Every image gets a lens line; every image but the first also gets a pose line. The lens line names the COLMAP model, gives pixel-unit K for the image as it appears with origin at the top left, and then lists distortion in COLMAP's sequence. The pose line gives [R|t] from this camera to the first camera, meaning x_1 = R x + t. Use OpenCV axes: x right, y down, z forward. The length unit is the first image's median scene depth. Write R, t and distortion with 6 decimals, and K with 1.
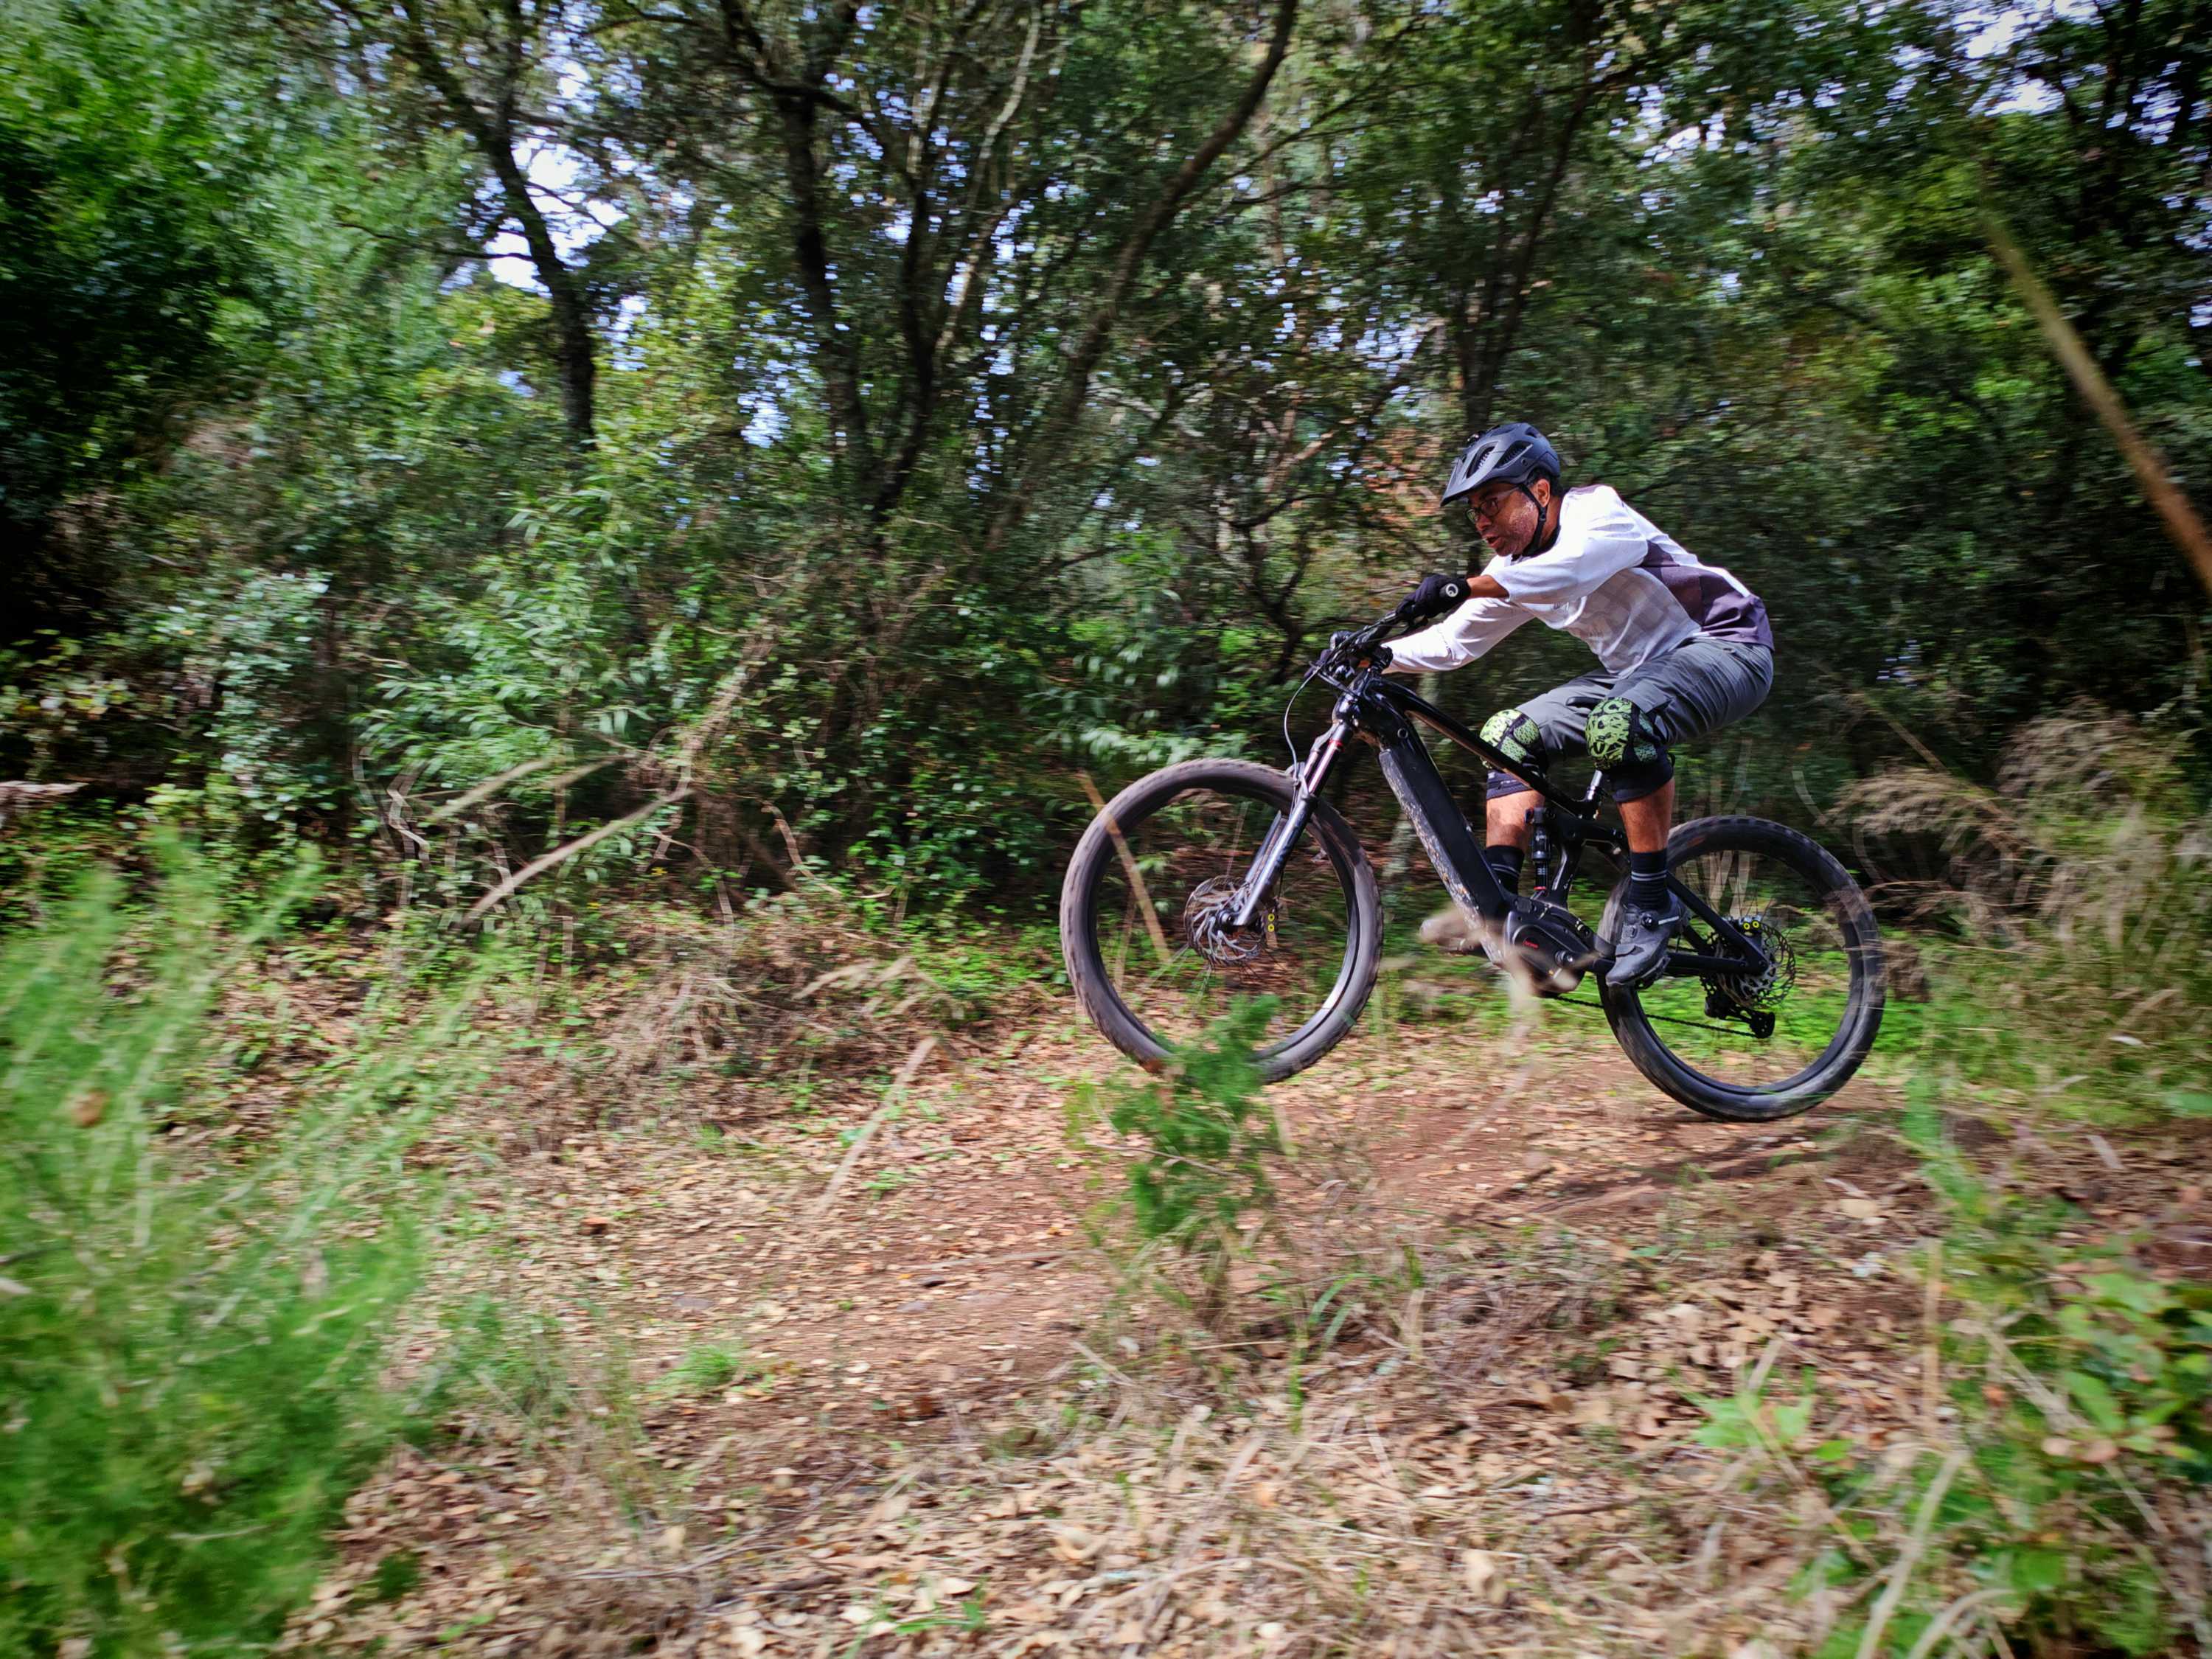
lens RADIAL K [[1680.3, 0, 1100.2], [0, 1680.3, 815.0], [0, 0, 1]] dist [0.021758, -0.009569]
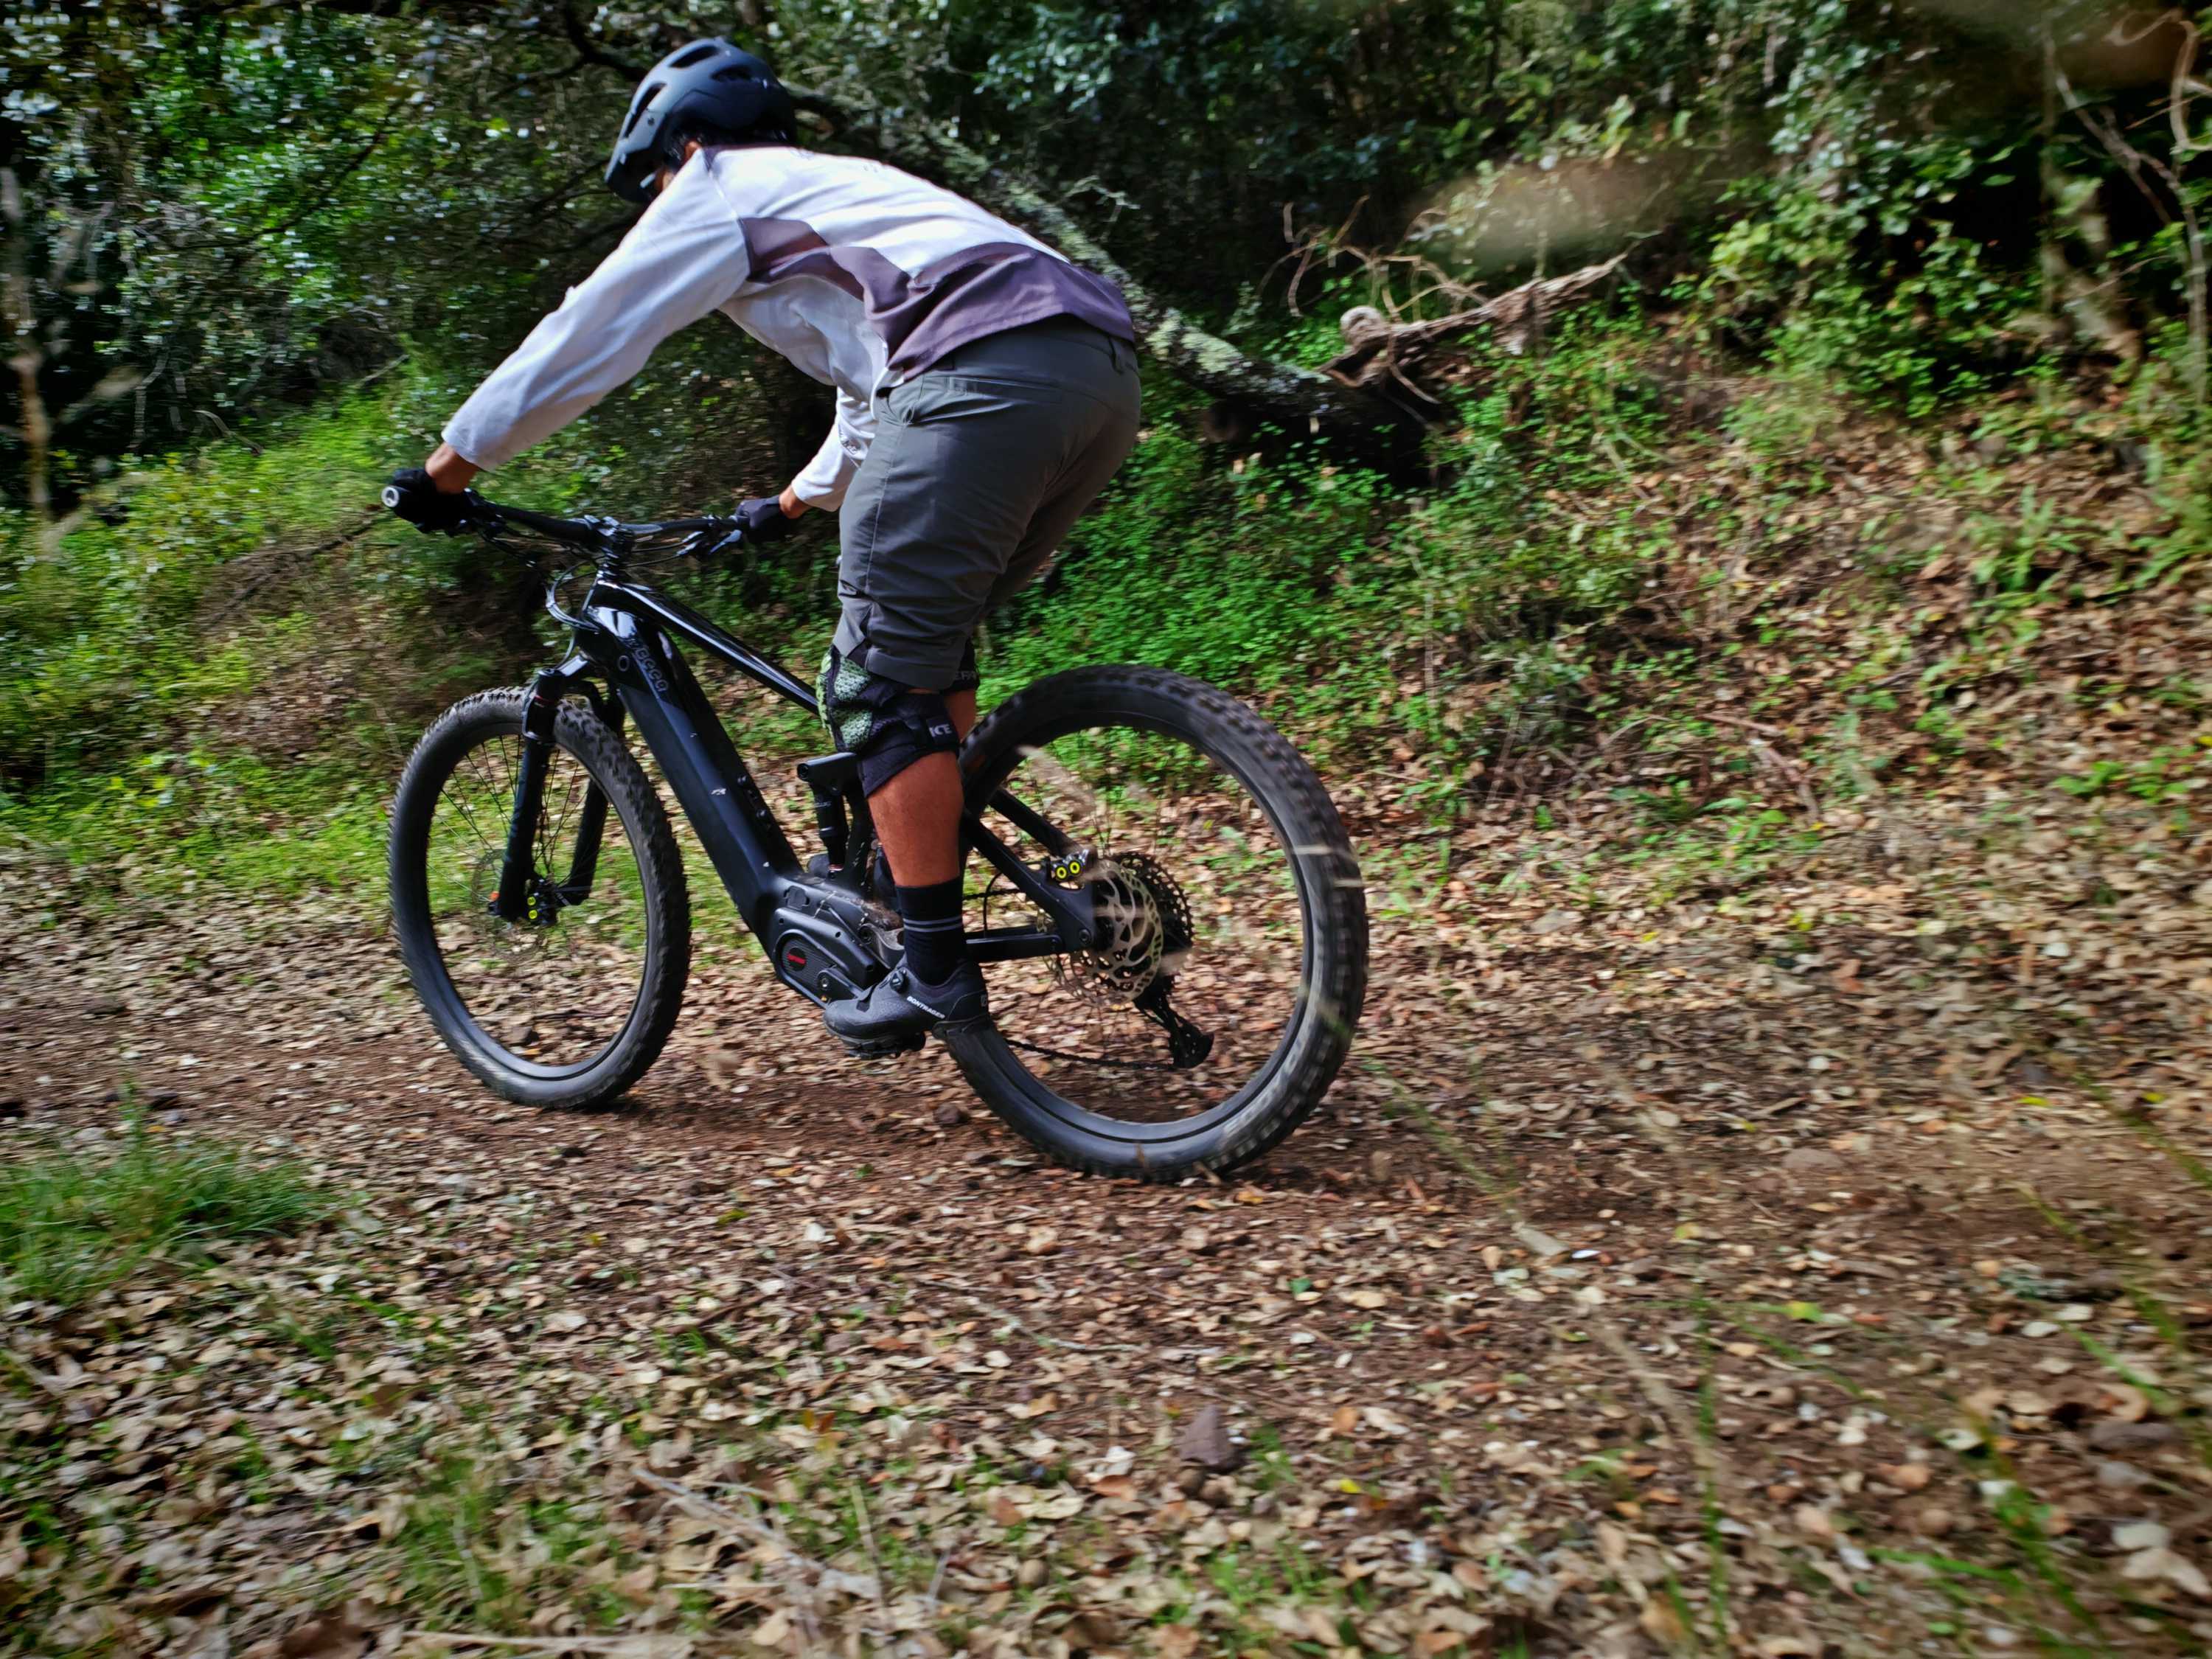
lens RADIAL K [[1680.3, 0, 1064.1], [0, 1680.3, 907.9], [0, 0, 1]] dist [0.021758, -0.009569]
pose [[0.790282, -0.073063, -0.608372, -0.376269], [0.234941, 0.953114, 0.190725, 0.051319], [0.565913, -0.293658, 0.770394, 0.244081]]
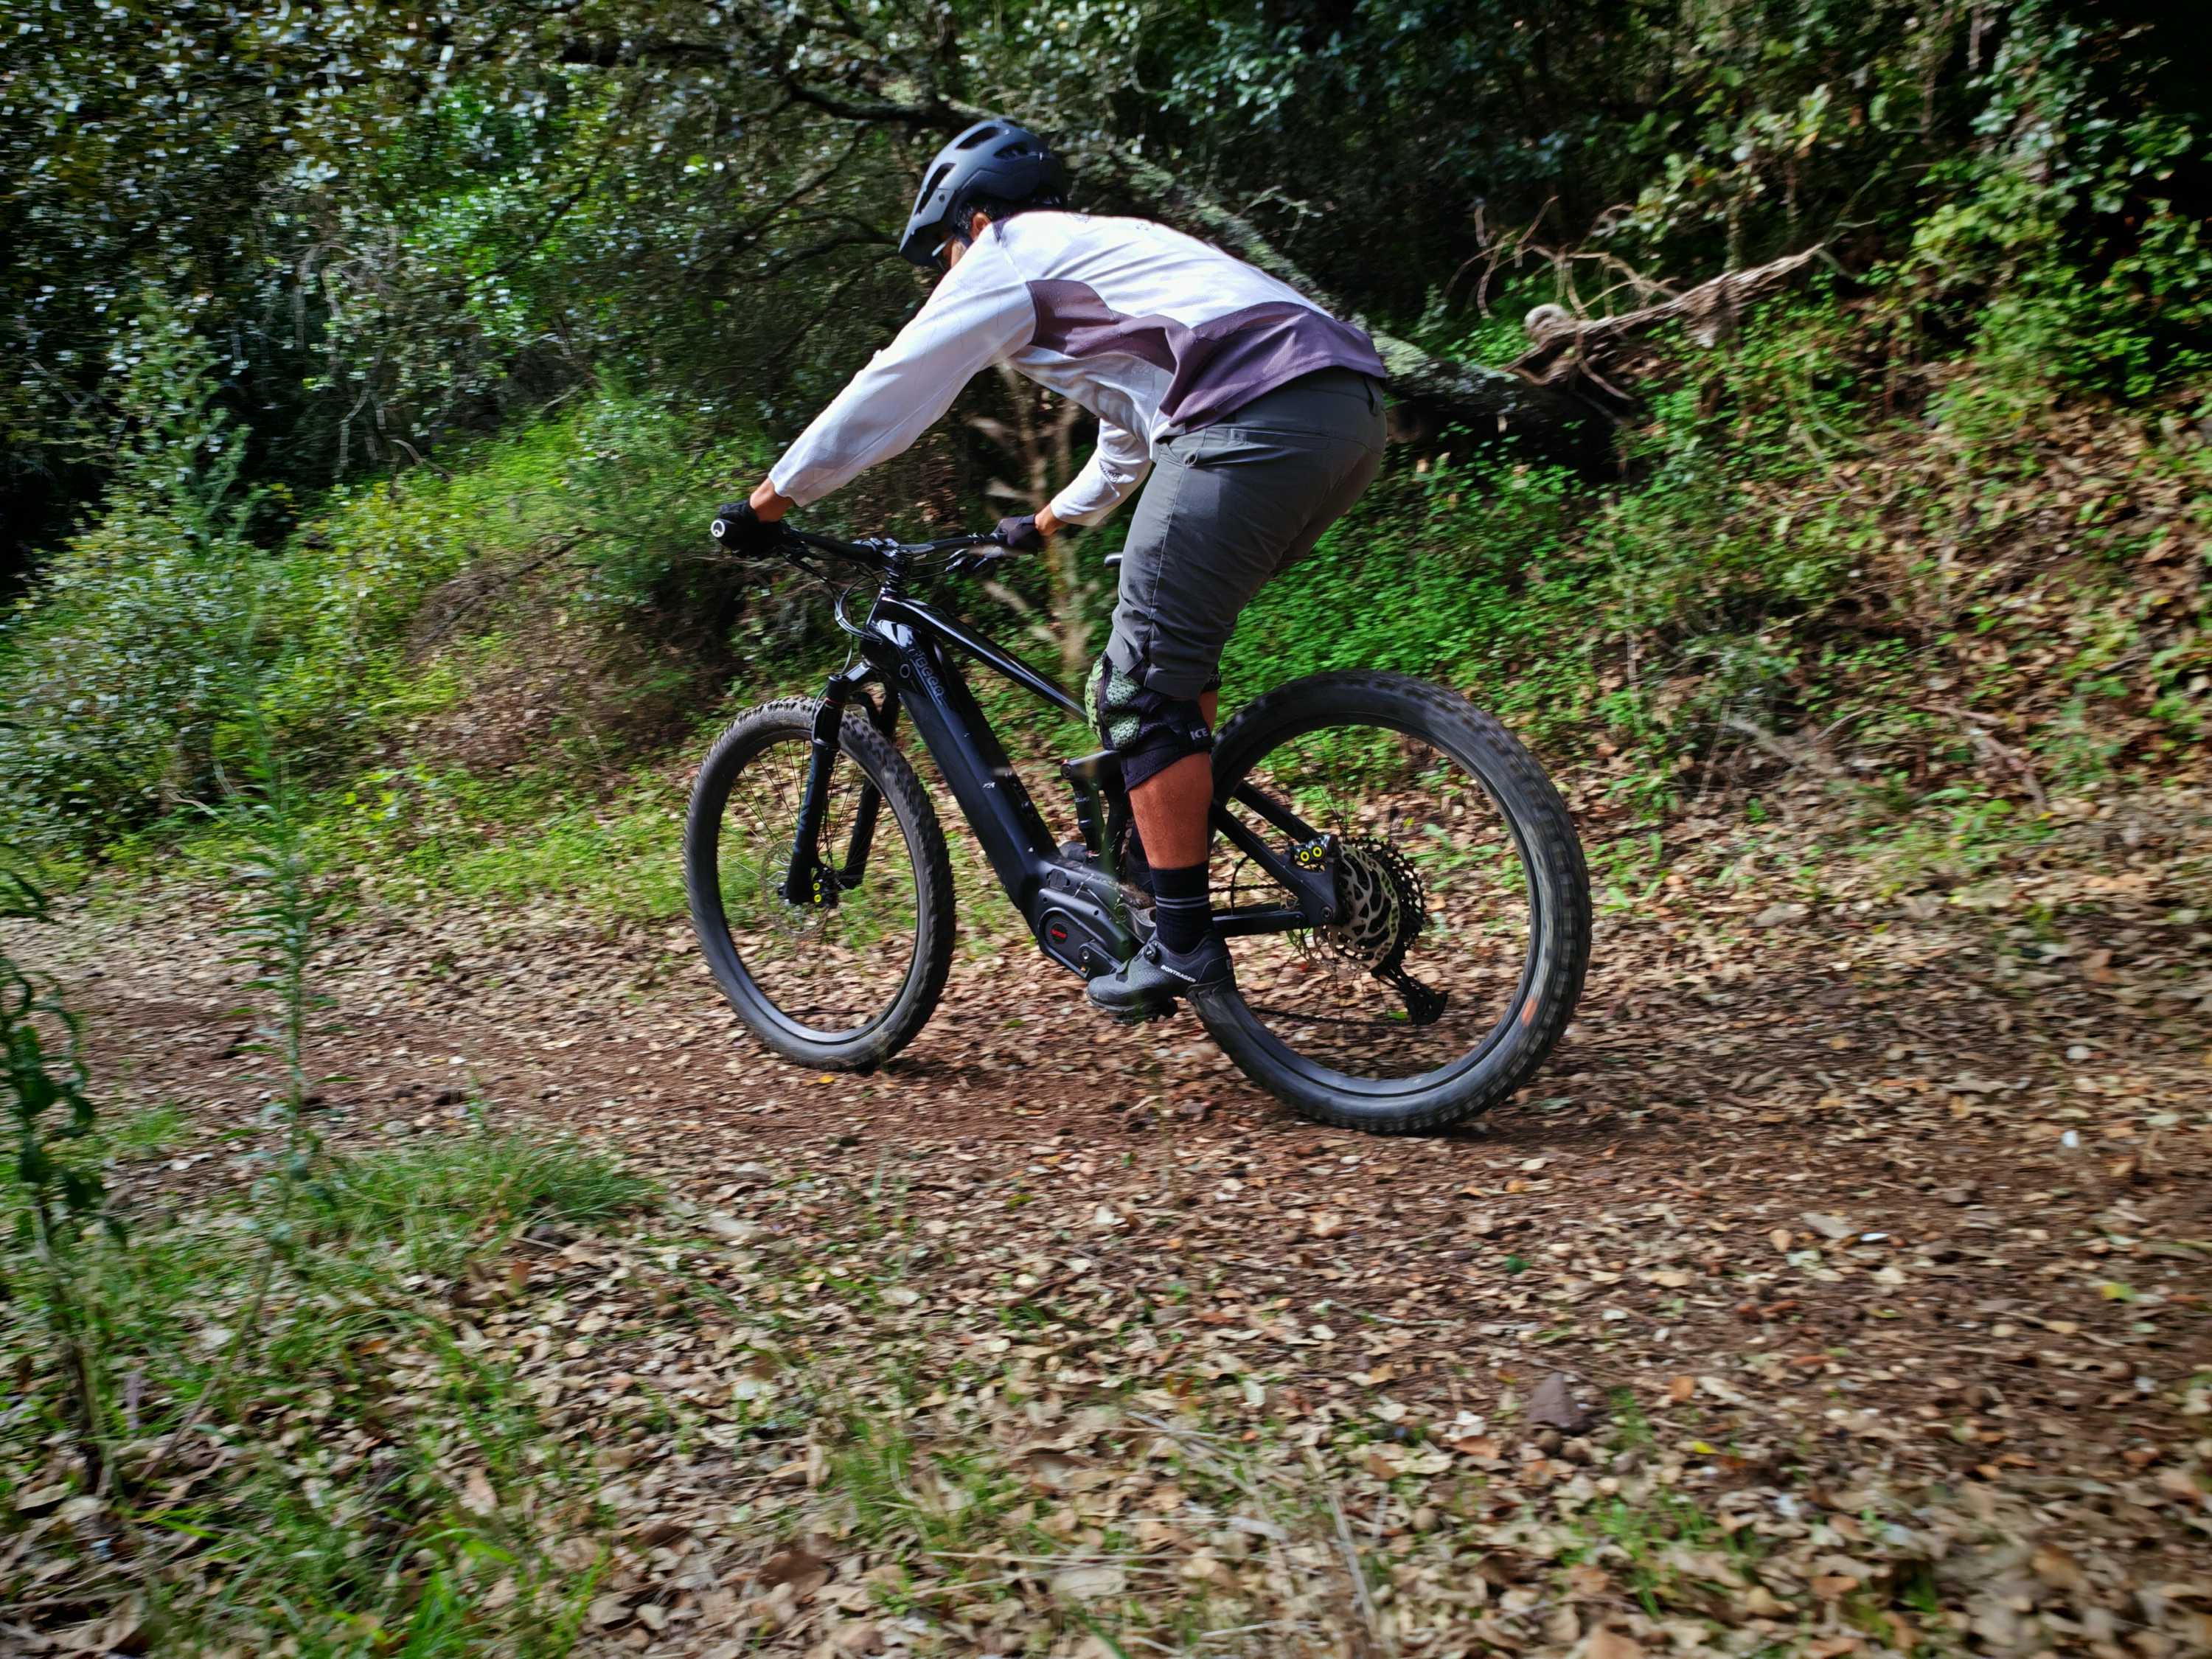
lens RADIAL K [[1680.3, 0, 1071.3], [0, 1680.3, 903.3], [0, 0, 1]] dist [0.021758, -0.009569]
pose [[0.743221, -0.082567, -0.663932, -0.387683], [0.259394, 0.950297, 0.172191, 0.039677], [0.616715, -0.300196, 0.727698, 0.213161]]
